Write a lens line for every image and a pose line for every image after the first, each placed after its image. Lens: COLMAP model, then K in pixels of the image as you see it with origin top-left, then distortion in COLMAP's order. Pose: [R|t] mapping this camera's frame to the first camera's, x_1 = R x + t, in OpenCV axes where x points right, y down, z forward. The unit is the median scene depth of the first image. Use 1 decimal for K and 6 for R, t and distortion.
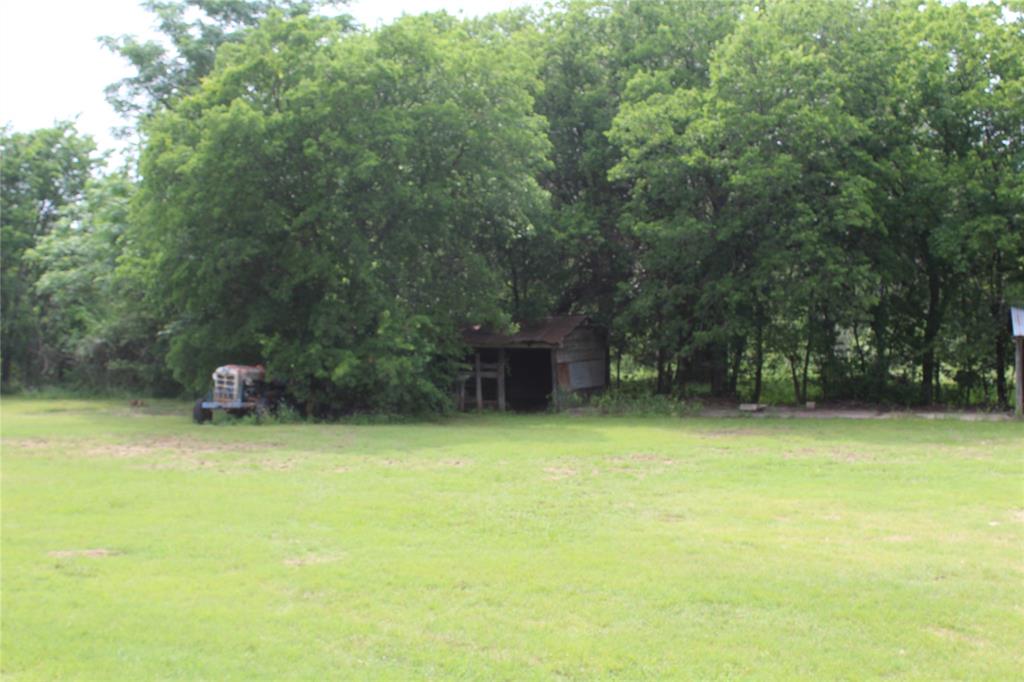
lens RADIAL K [[1380.4, 0, 512.0], [0, 1380.4, 340.9], [0, 0, 1]] dist [-0.010420, 0.000000]
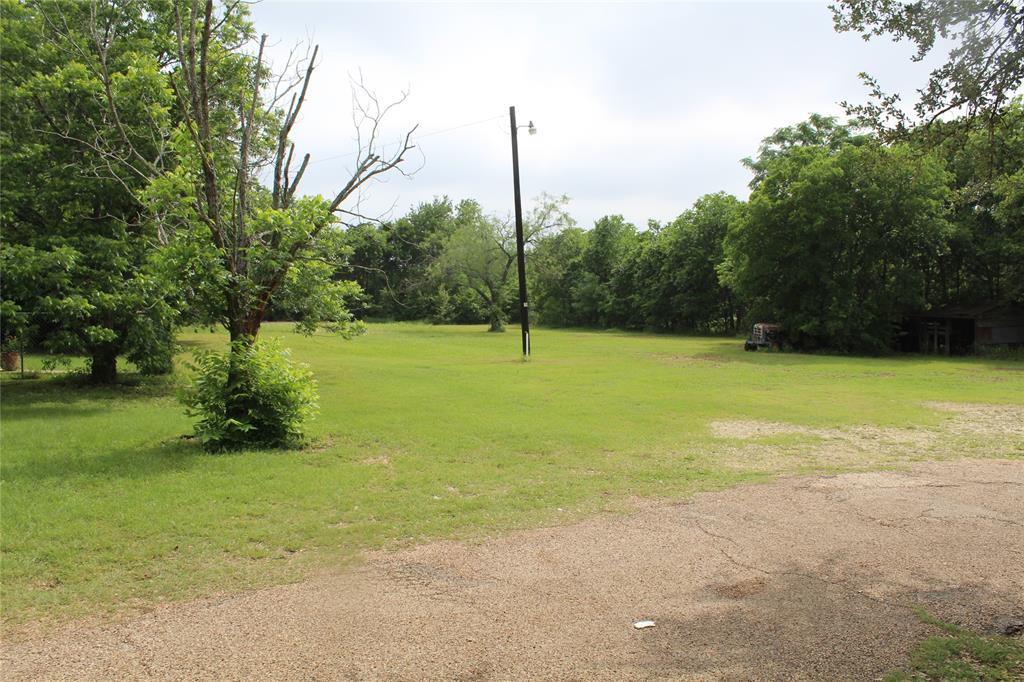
lens RADIAL K [[896.3, 0, 512.0], [0, 896.3, 341.1], [0, 0, 1]] dist [-0.097868, 0.061133]
pose [[0.724969, 0.038094, -0.687727, 0.441237], [-0.010959, 0.998981, 0.043783, -0.009891], [0.688694, -0.024204, 0.724648, -0.221158]]
